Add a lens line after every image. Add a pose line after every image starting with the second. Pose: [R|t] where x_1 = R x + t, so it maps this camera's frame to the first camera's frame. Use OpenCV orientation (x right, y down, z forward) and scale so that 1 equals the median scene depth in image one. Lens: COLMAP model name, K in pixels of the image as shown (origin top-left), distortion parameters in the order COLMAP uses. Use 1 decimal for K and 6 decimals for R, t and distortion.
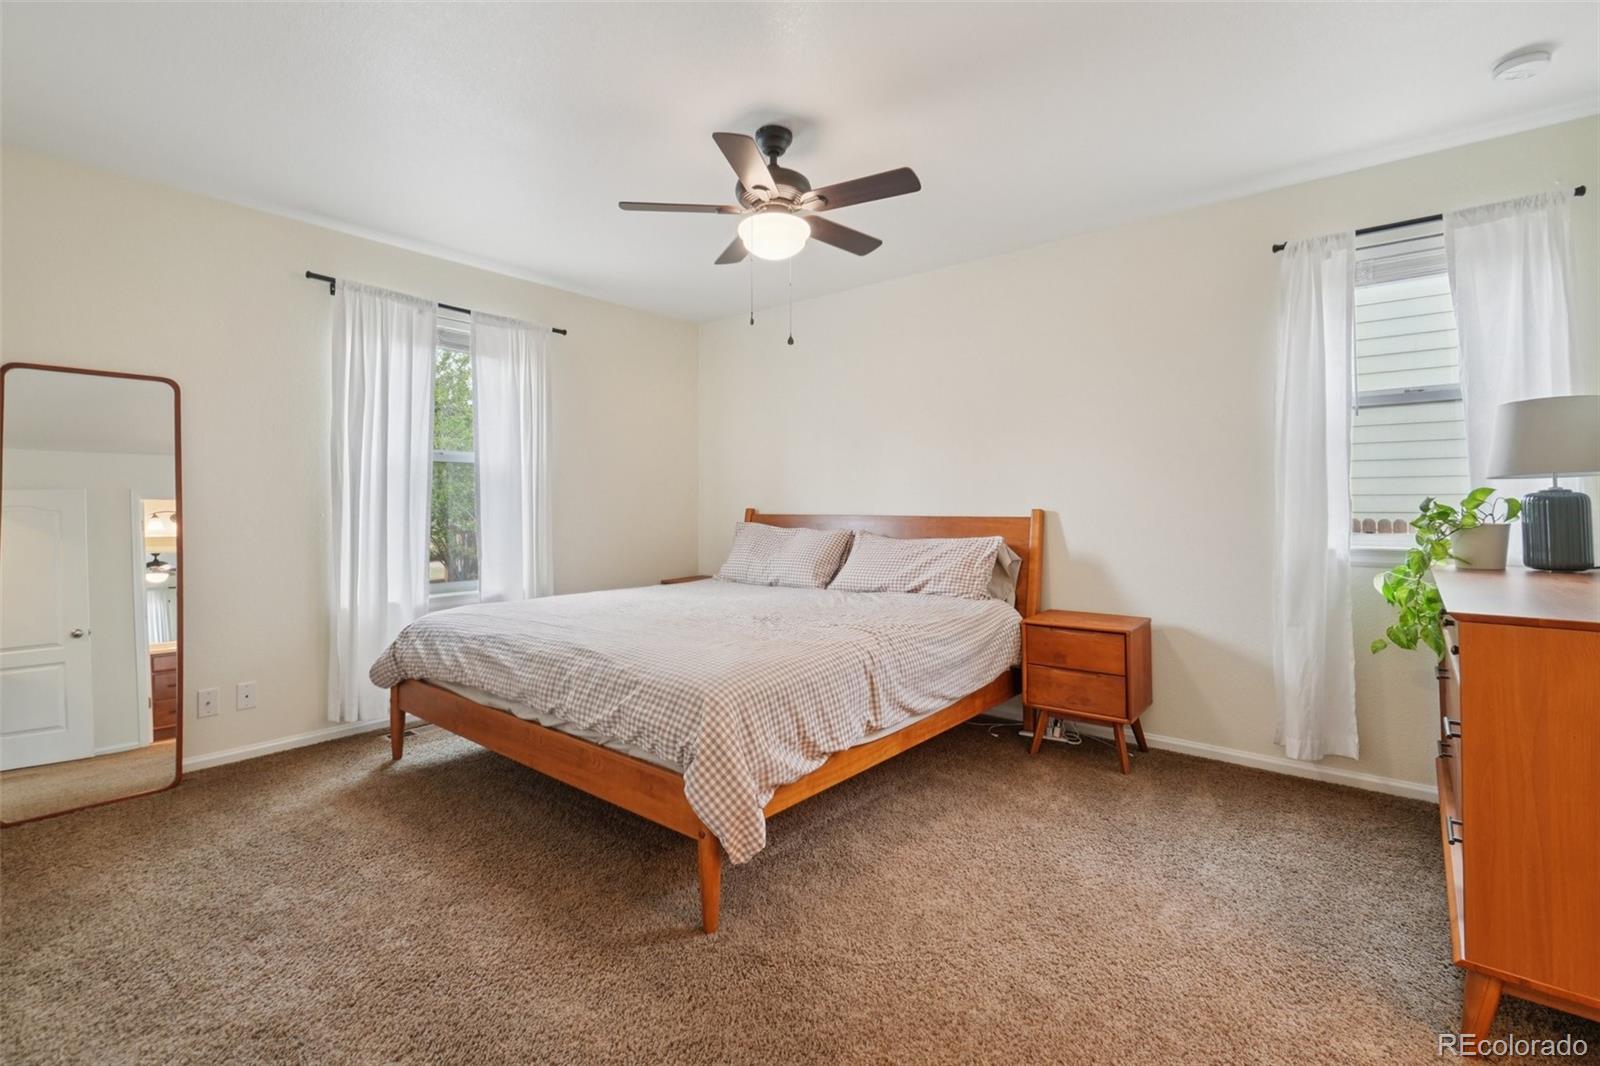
lens RADIAL K [[714.5, 0, 795.5], [0, 714.5, 515.0], [0, 0, 1]] dist [-0.001072, -0.000652]
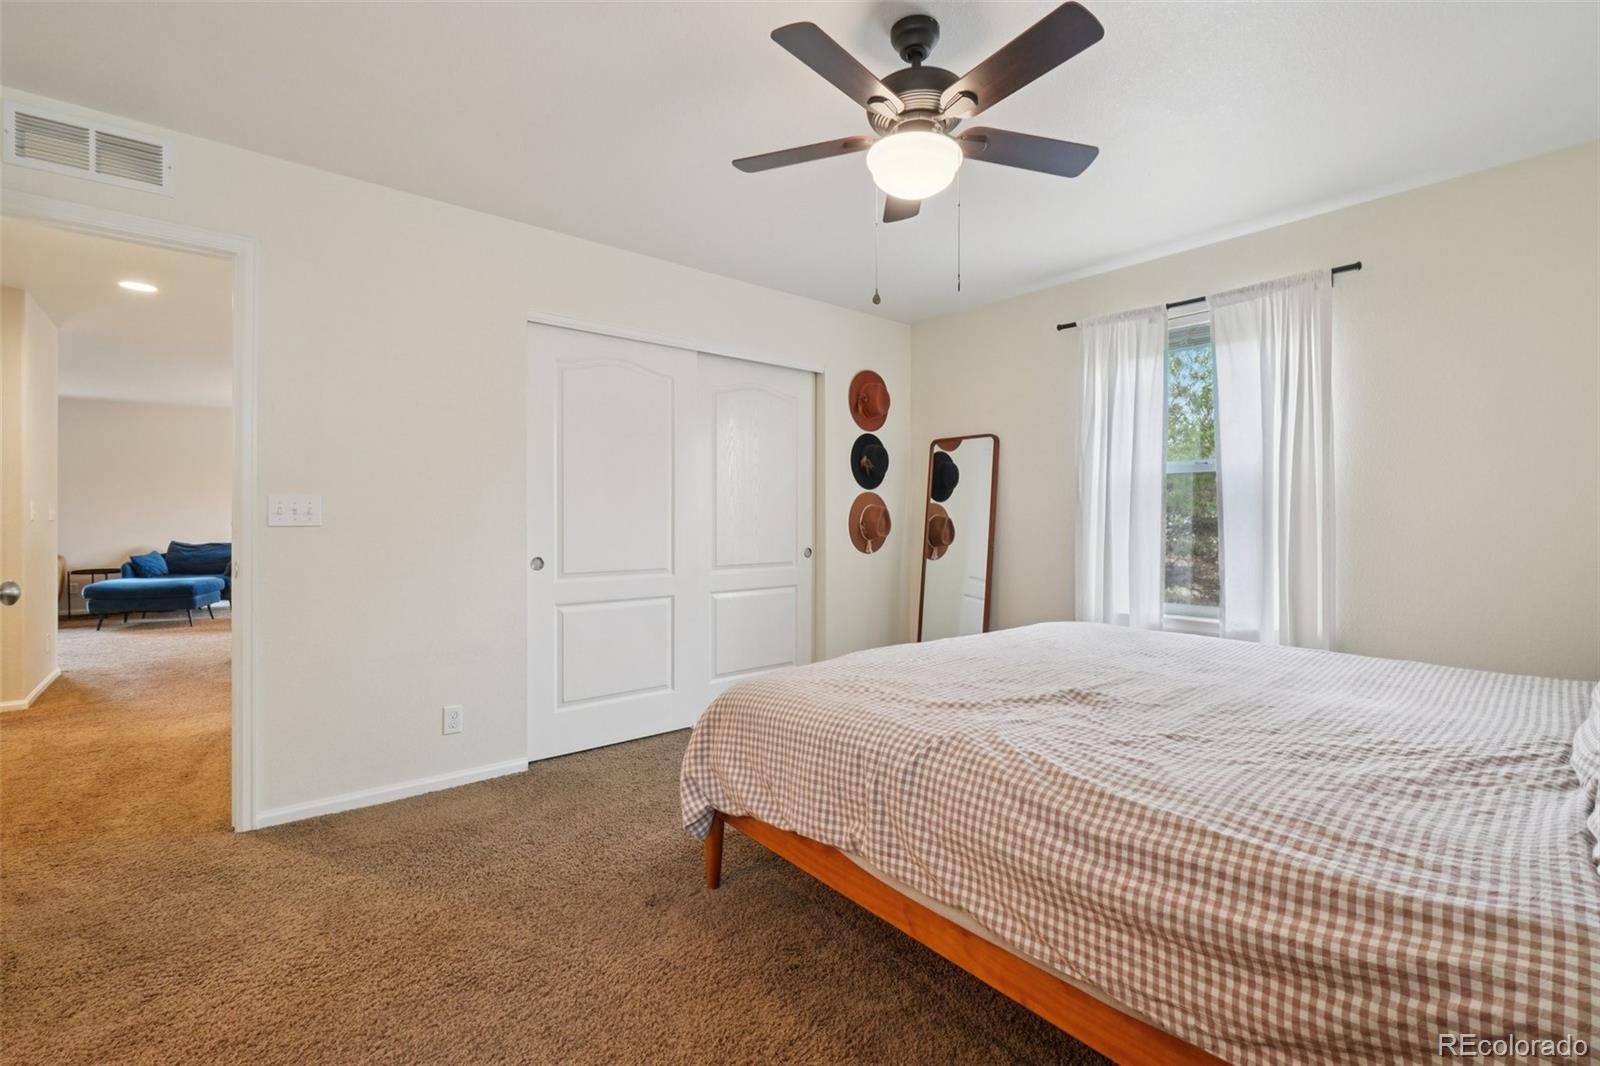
lens RADIAL K [[714.5, 0, 795.5], [0, 714.5, 515.0], [0, 0, 1]] dist [-0.001072, -0.000652]
pose [[-0.183289, -0.006208, -0.983040, 0.509374], [-0.017806, 0.999837, -0.002994, -0.008646], [0.982898, 0.016955, -0.183369, 0.696075]]
